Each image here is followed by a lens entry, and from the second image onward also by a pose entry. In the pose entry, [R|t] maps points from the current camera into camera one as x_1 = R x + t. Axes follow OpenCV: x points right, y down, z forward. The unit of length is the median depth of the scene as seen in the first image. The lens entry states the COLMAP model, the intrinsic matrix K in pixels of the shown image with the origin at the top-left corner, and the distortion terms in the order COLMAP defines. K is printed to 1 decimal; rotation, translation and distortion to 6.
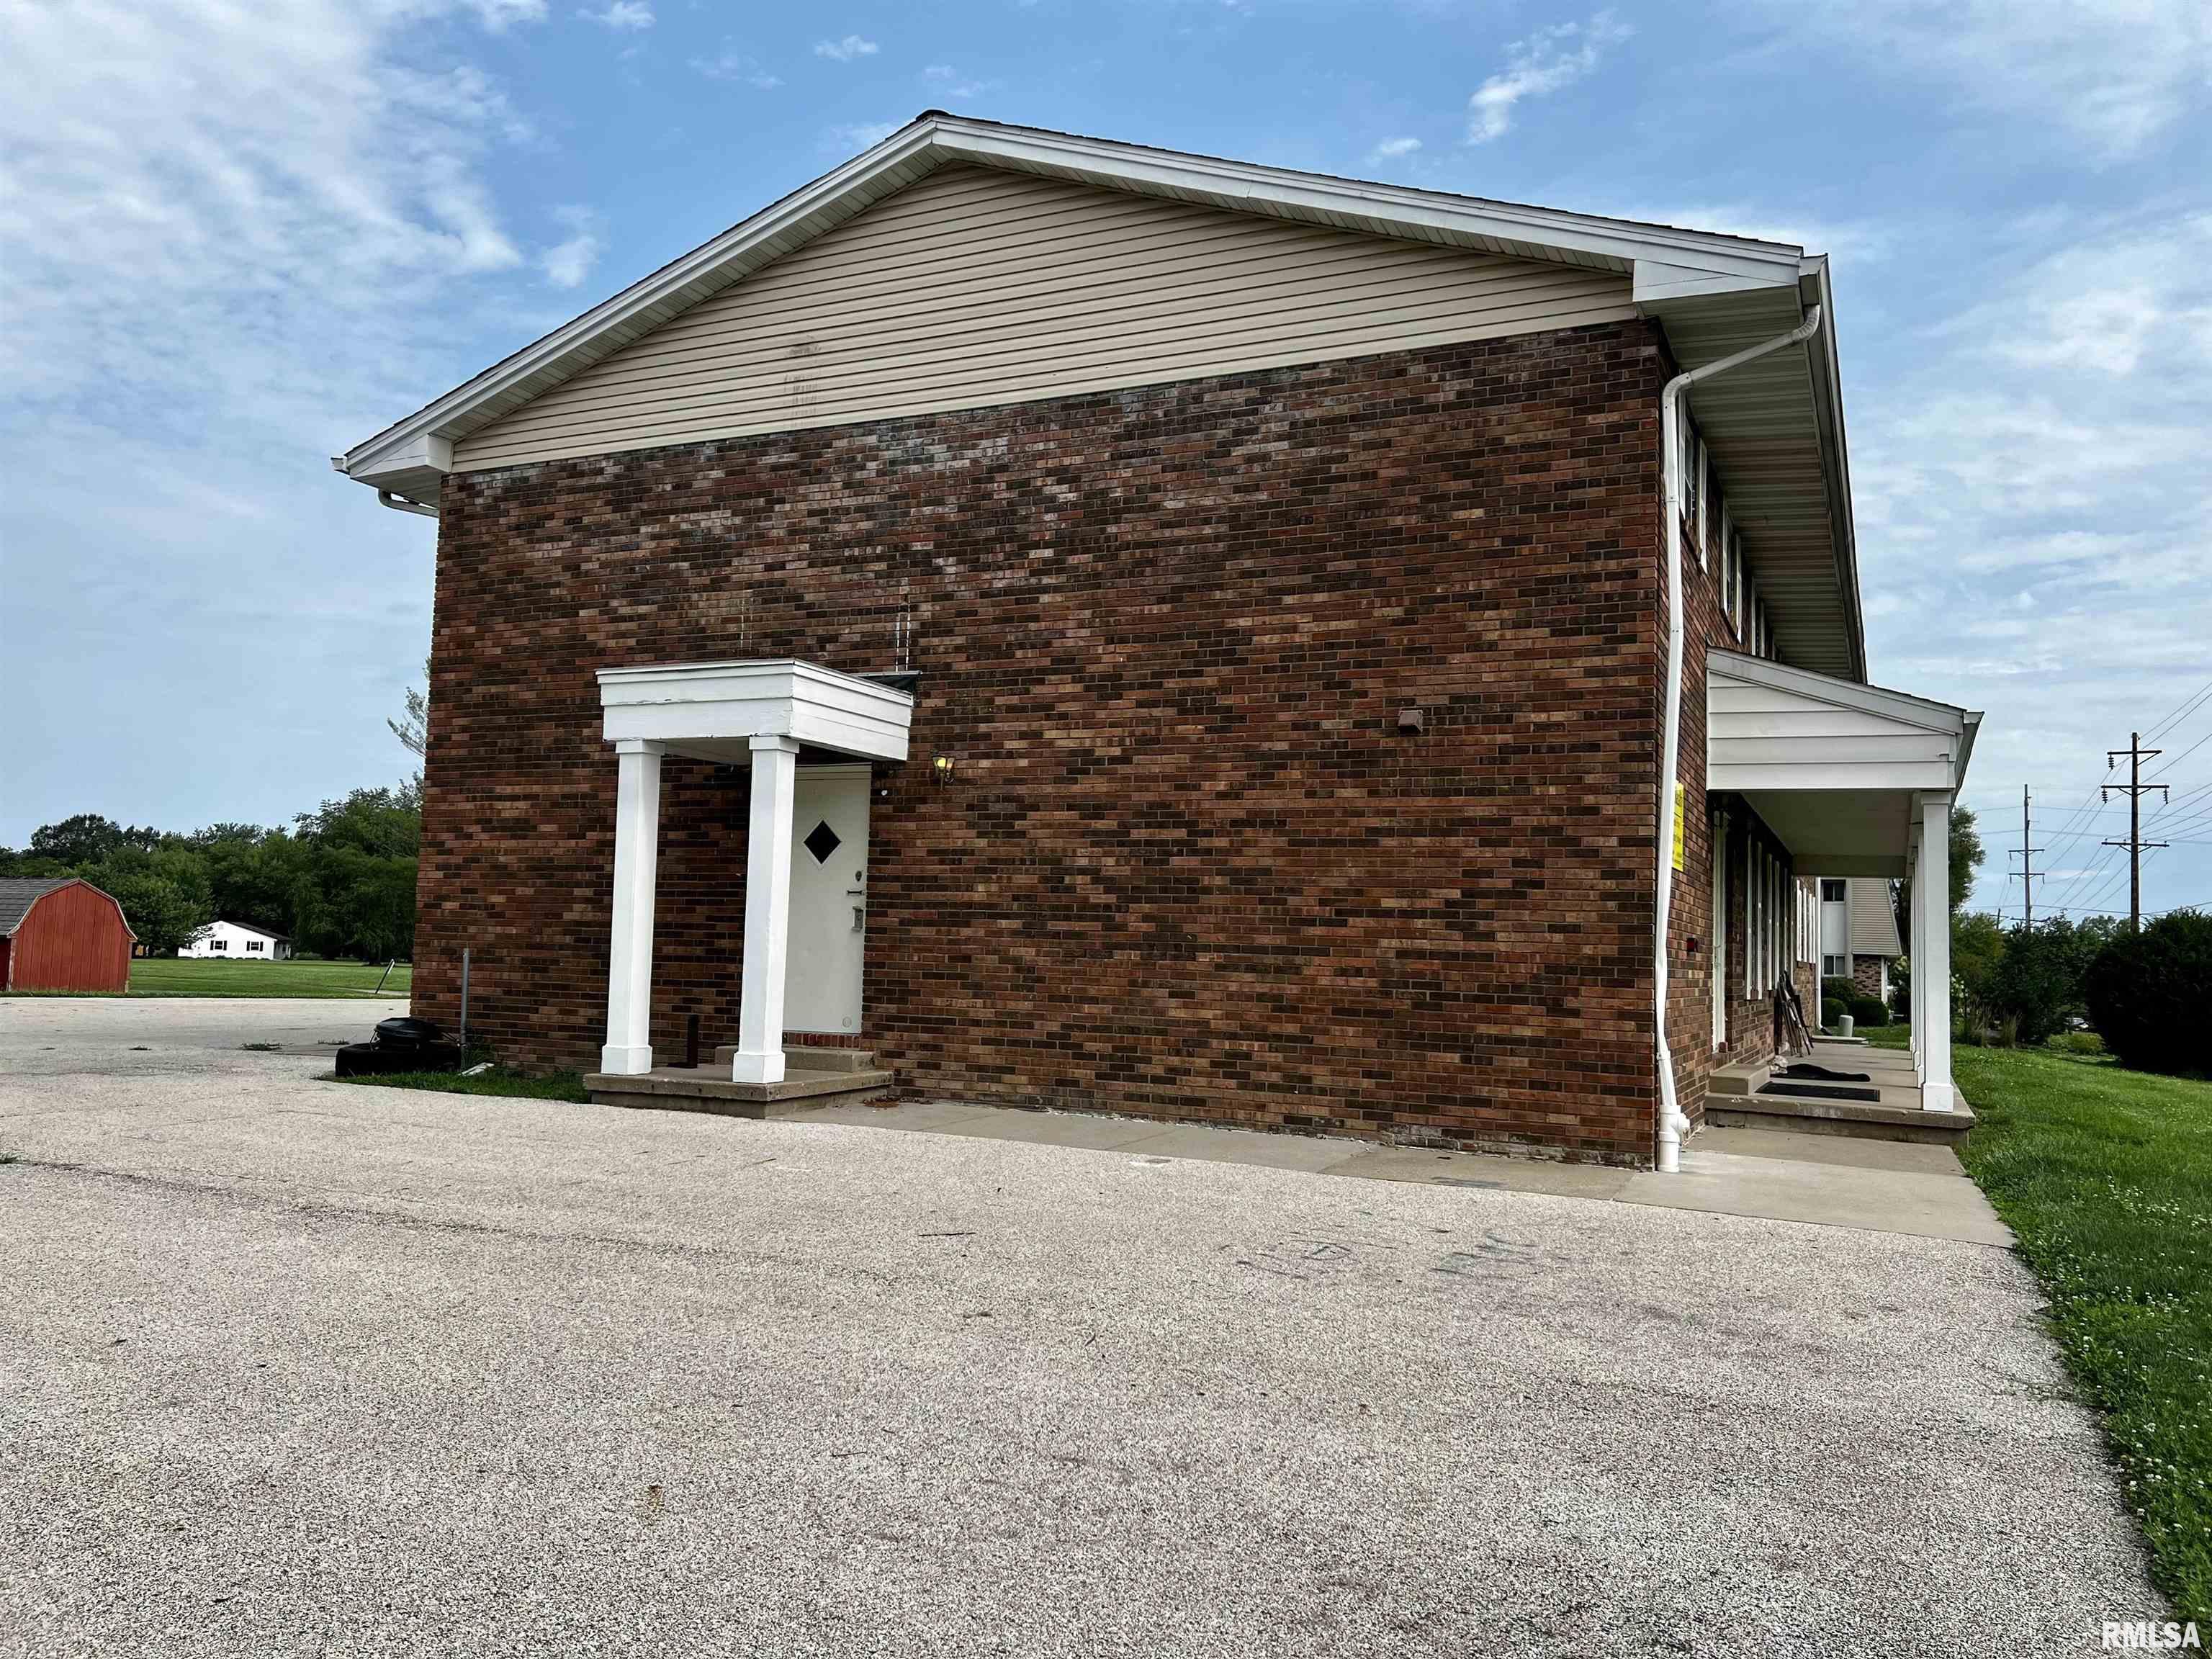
lens RADIAL K [[1641.3, 0, 1106.0], [0, 1641.3, 829.5], [0, 0, 1]] dist [0.063663, -0.002955]
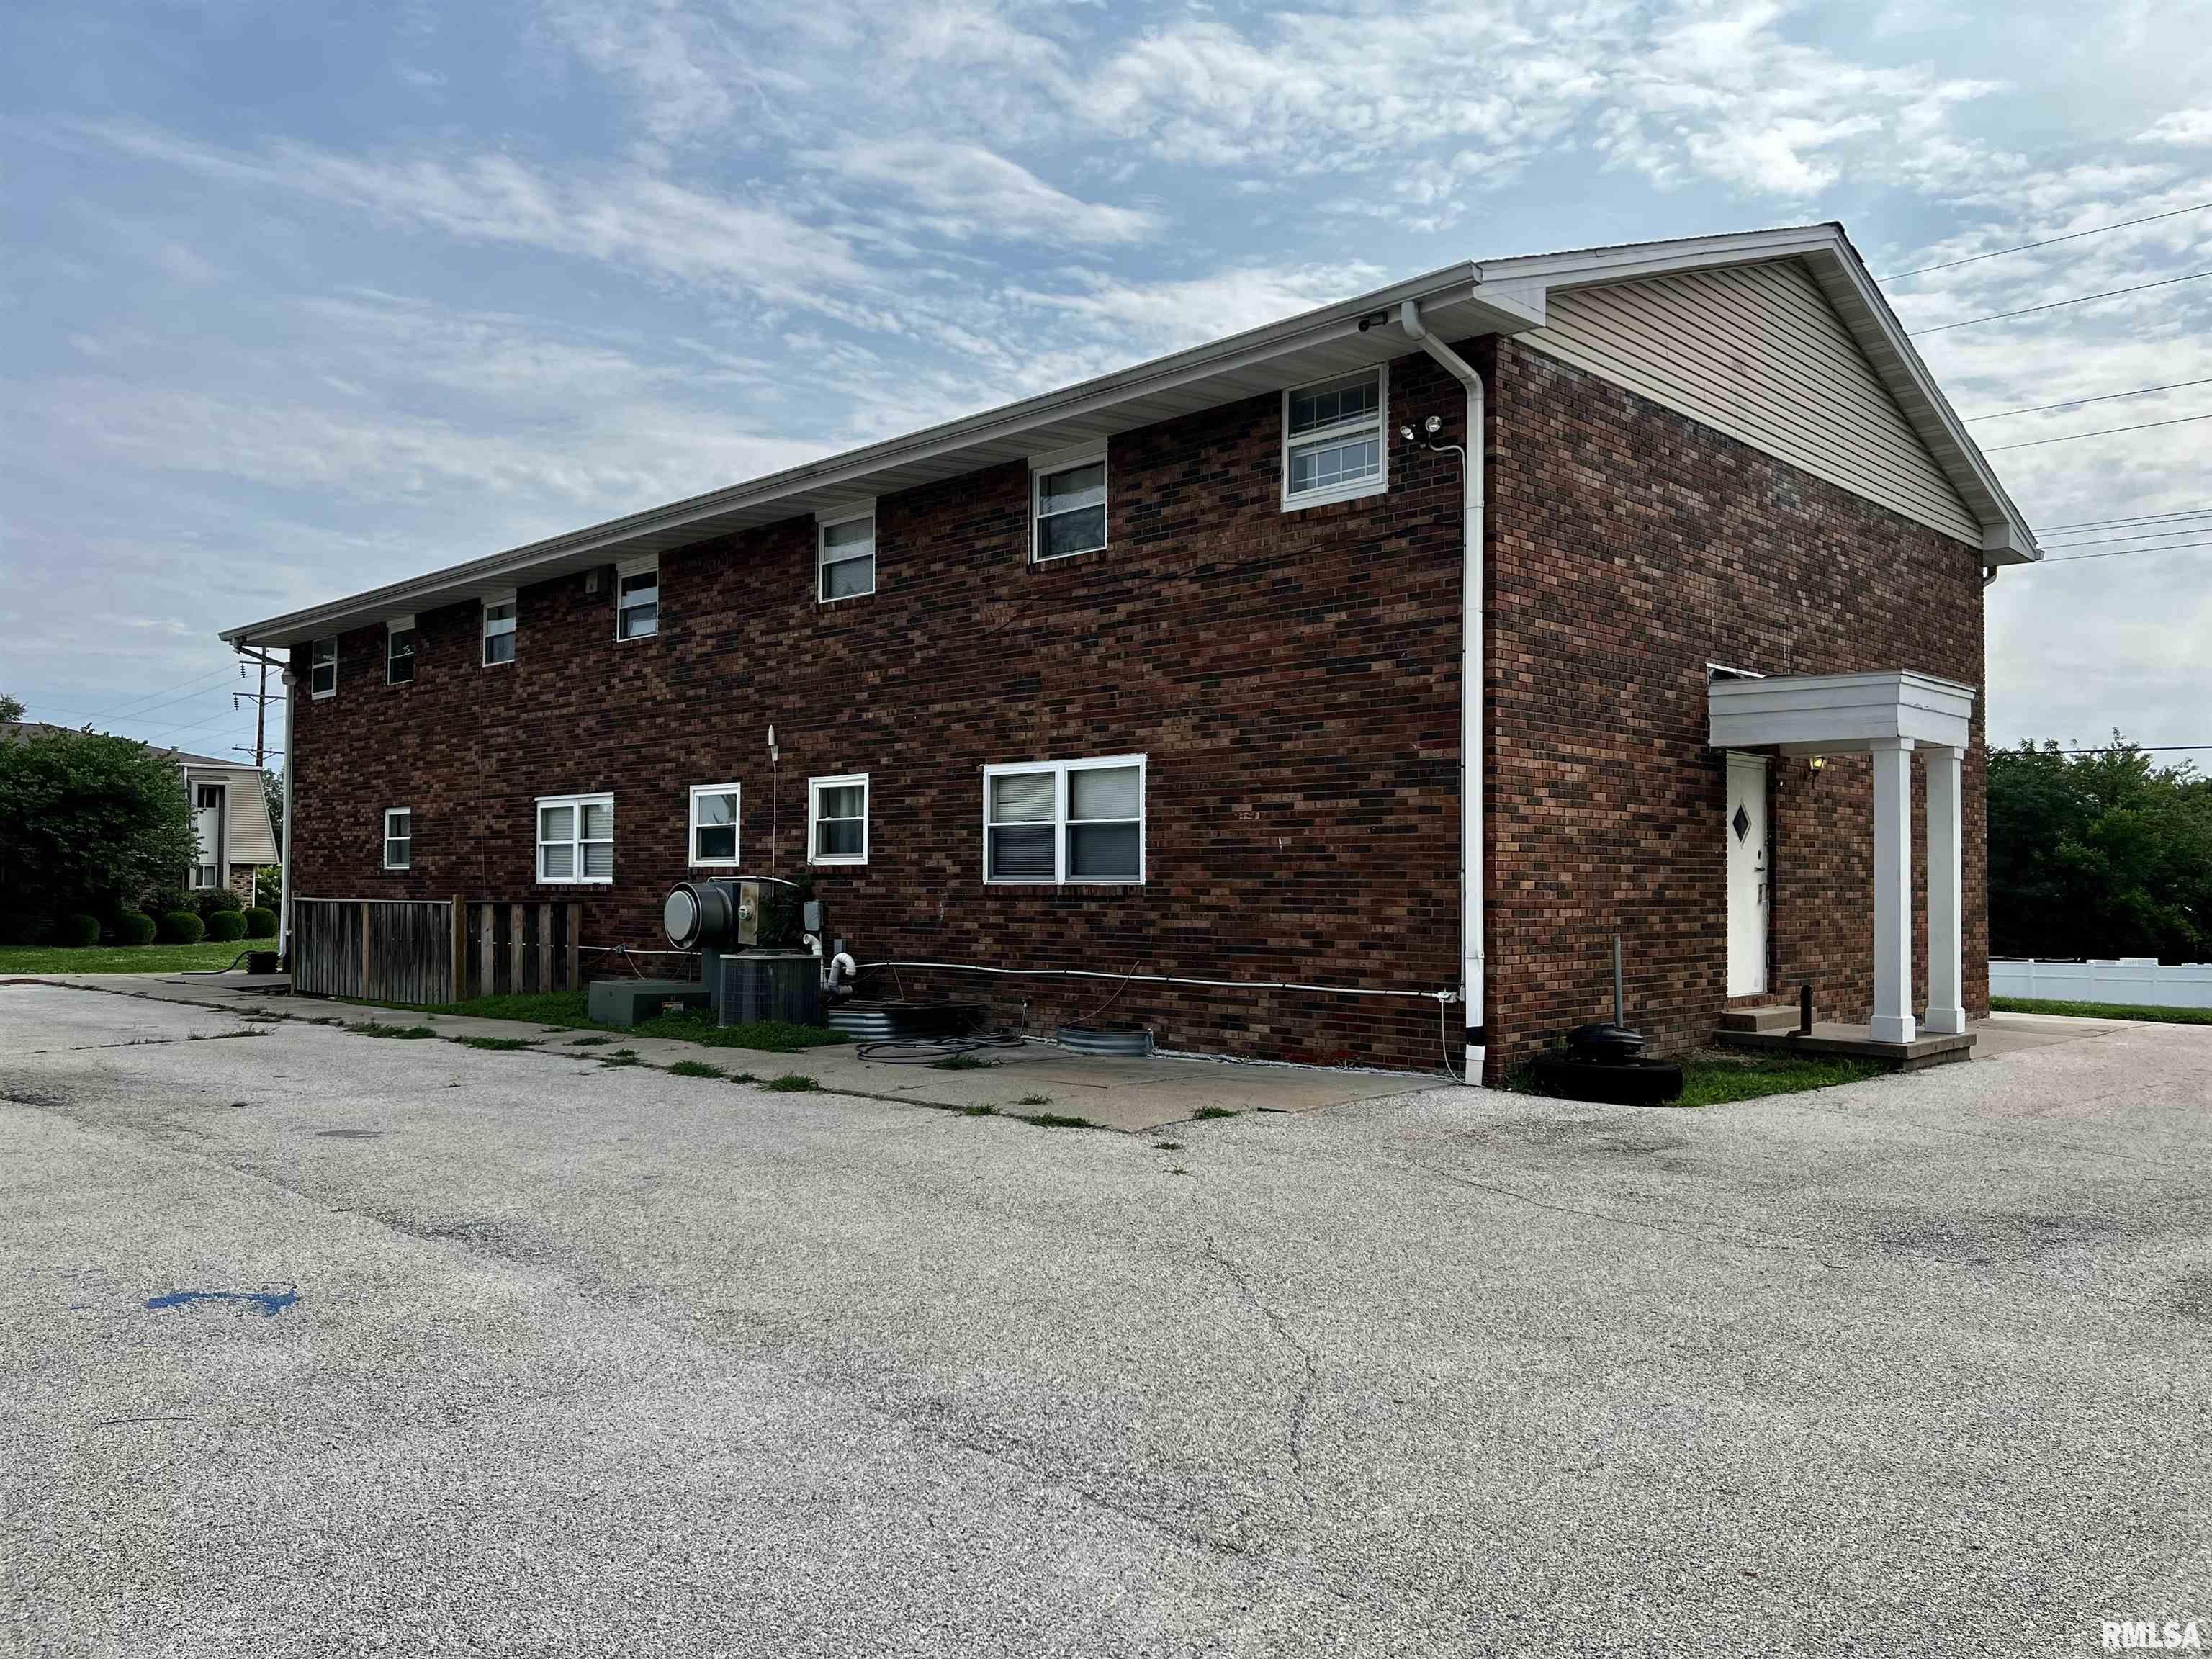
lens RADIAL K [[1641.3, 0, 1106.0], [0, 1641.3, 829.5], [0, 0, 1]] dist [0.063663, -0.002955]
pose [[0.318149, 0.003499, 0.948034, -1.249627], [-0.066993, 0.997576, 0.018800, 0.017478], [-0.945671, -0.069493, 0.317612, 0.954704]]
